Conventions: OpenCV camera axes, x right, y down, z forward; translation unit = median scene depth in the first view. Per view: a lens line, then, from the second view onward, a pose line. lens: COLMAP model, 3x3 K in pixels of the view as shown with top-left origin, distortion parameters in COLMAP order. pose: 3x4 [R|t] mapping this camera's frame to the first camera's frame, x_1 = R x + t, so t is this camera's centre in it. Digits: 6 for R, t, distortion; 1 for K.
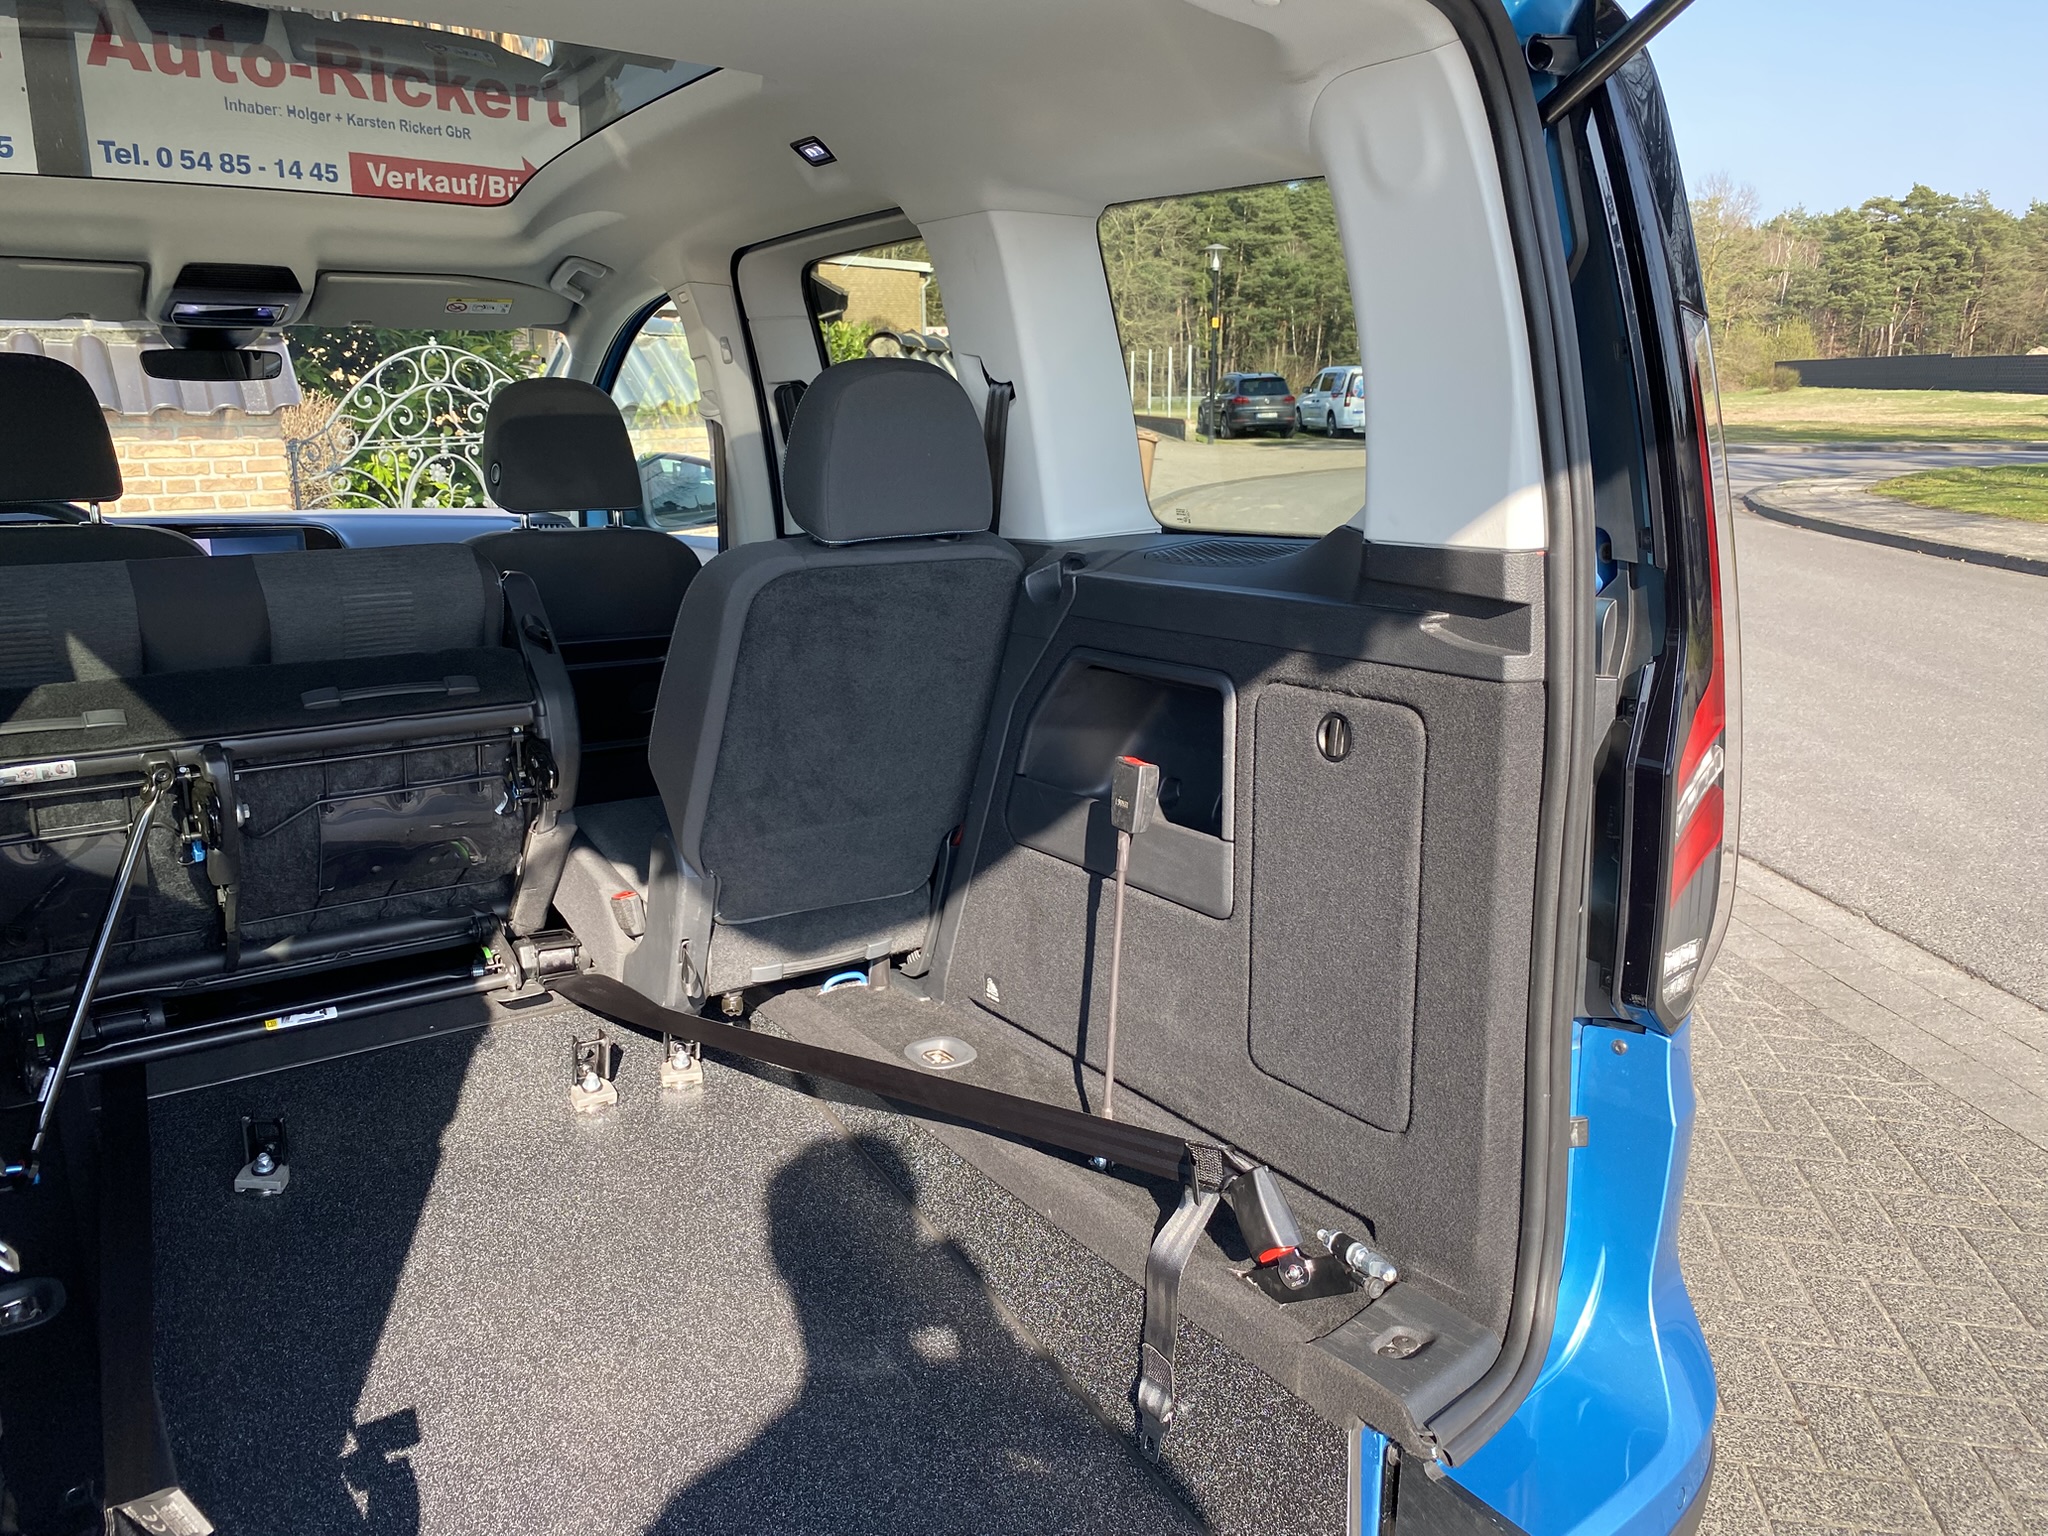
lens RADIAL K [[1558.9, 0, 1026.4], [0, 1558.9, 757.9], [0, 0, 1]] dist [0.017217, -0.023131]
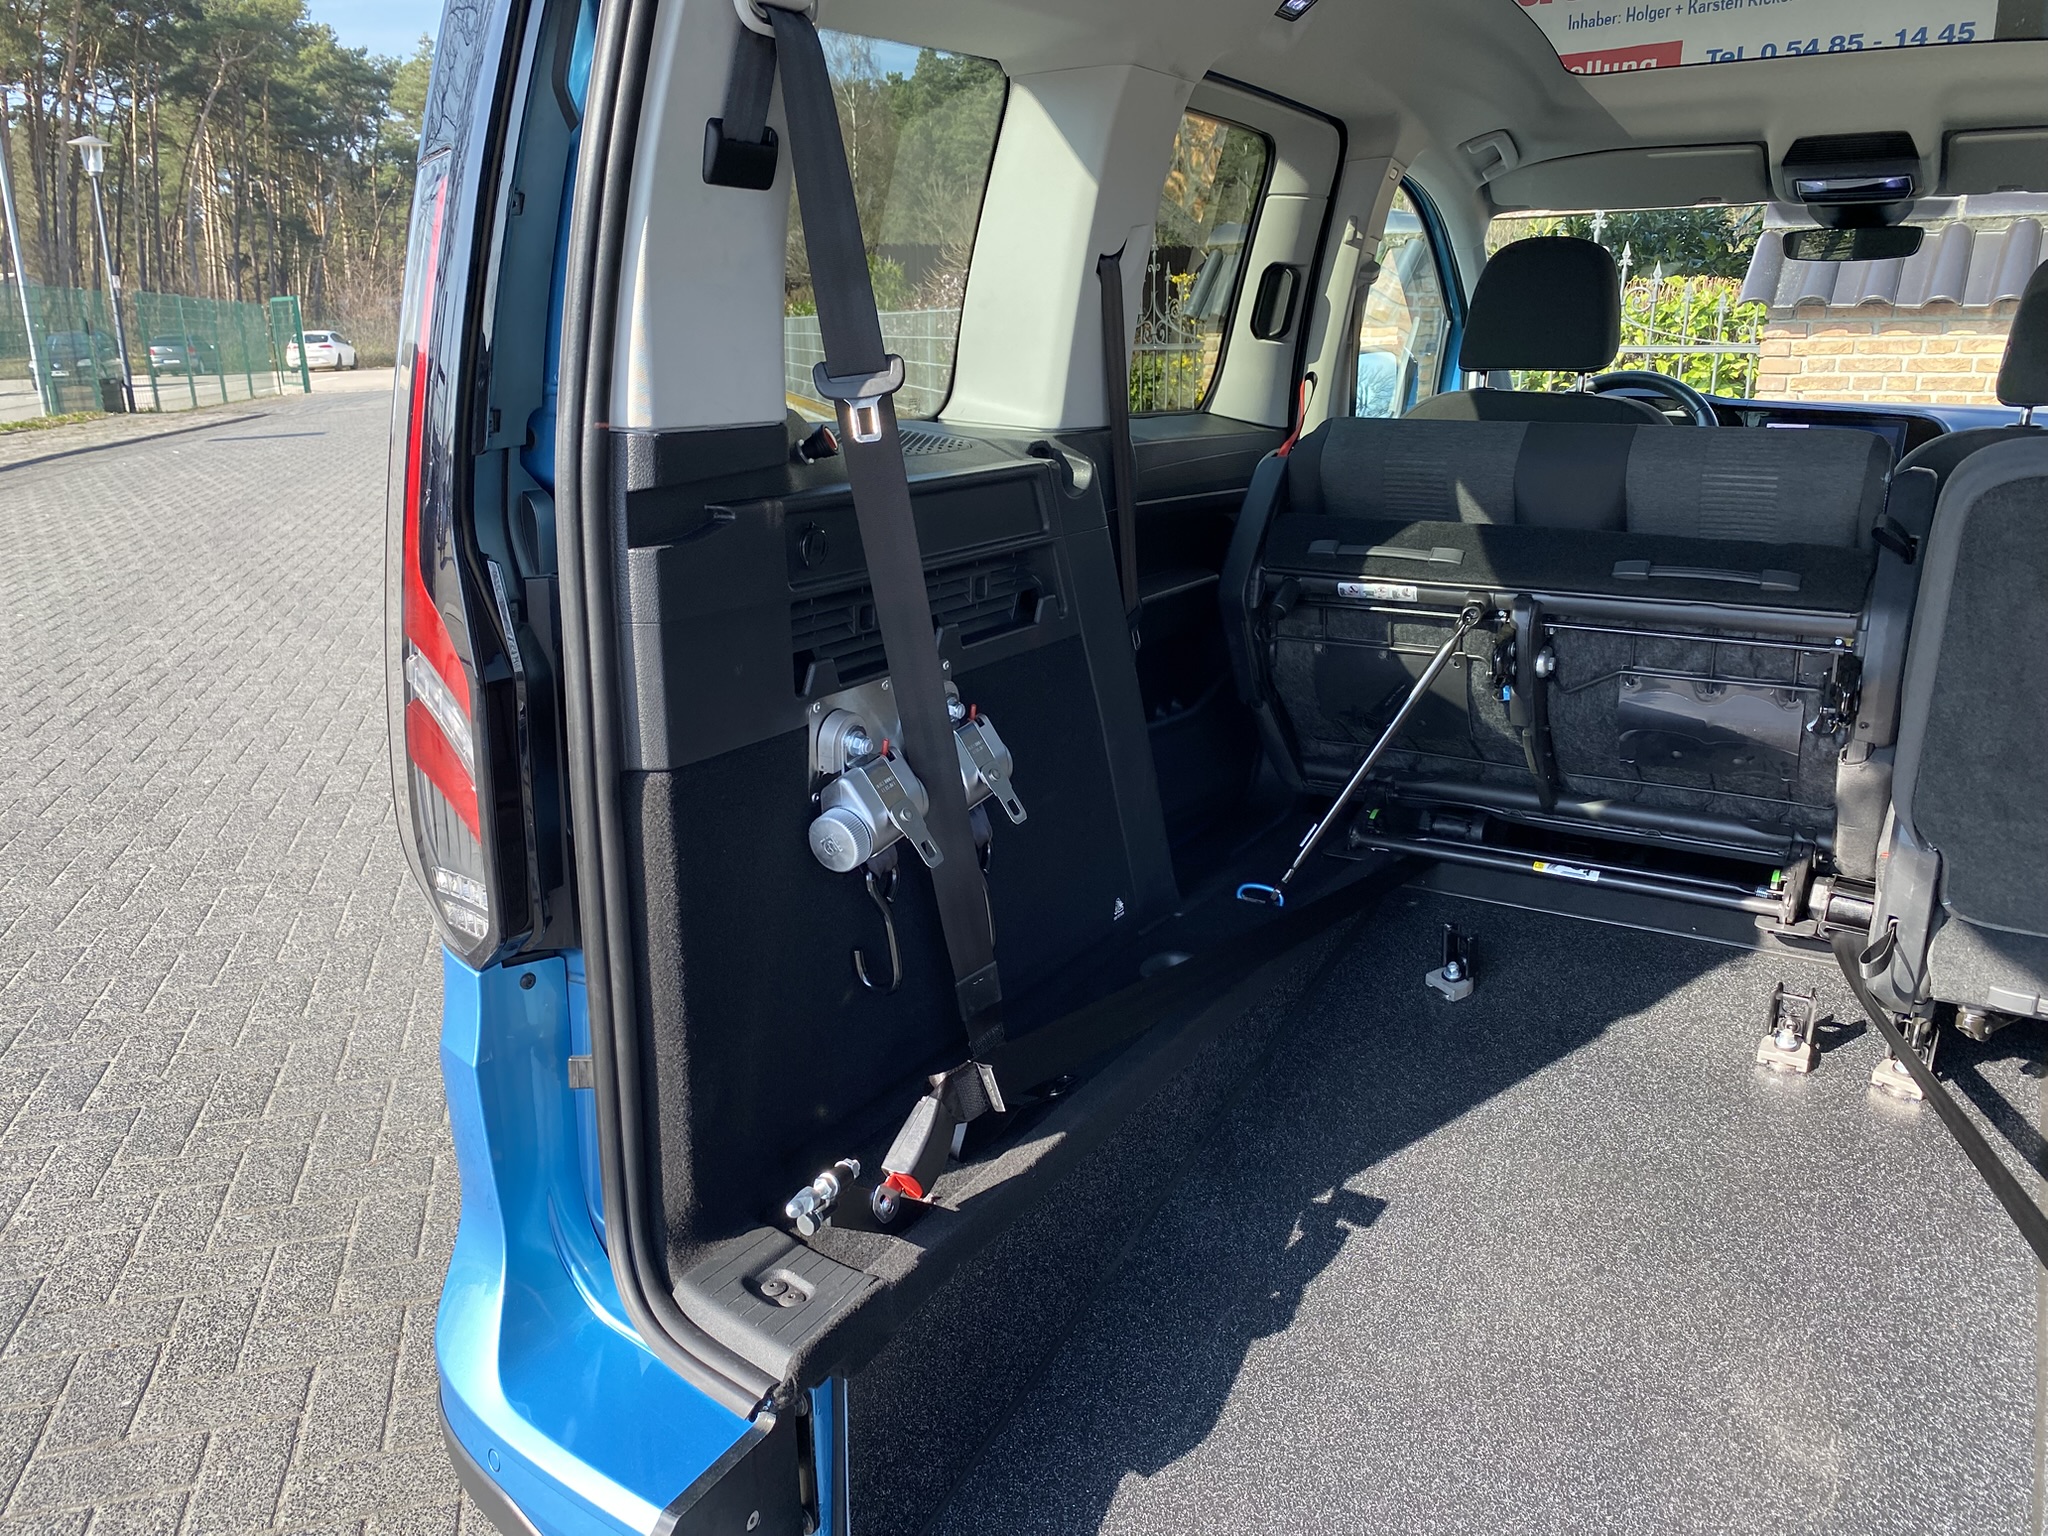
lens RADIAL K [[1558.9, 0, 989.0], [0, 1558.9, 773.7], [0, 0, 1]] dist [0.017217, -0.023131]
pose [[0.405391, 0.255842, -0.877612, 0.285342], [-0.196031, 0.962034, 0.189901, -0.020218], [0.892877, 0.095055, 0.440153, 0.180059]]
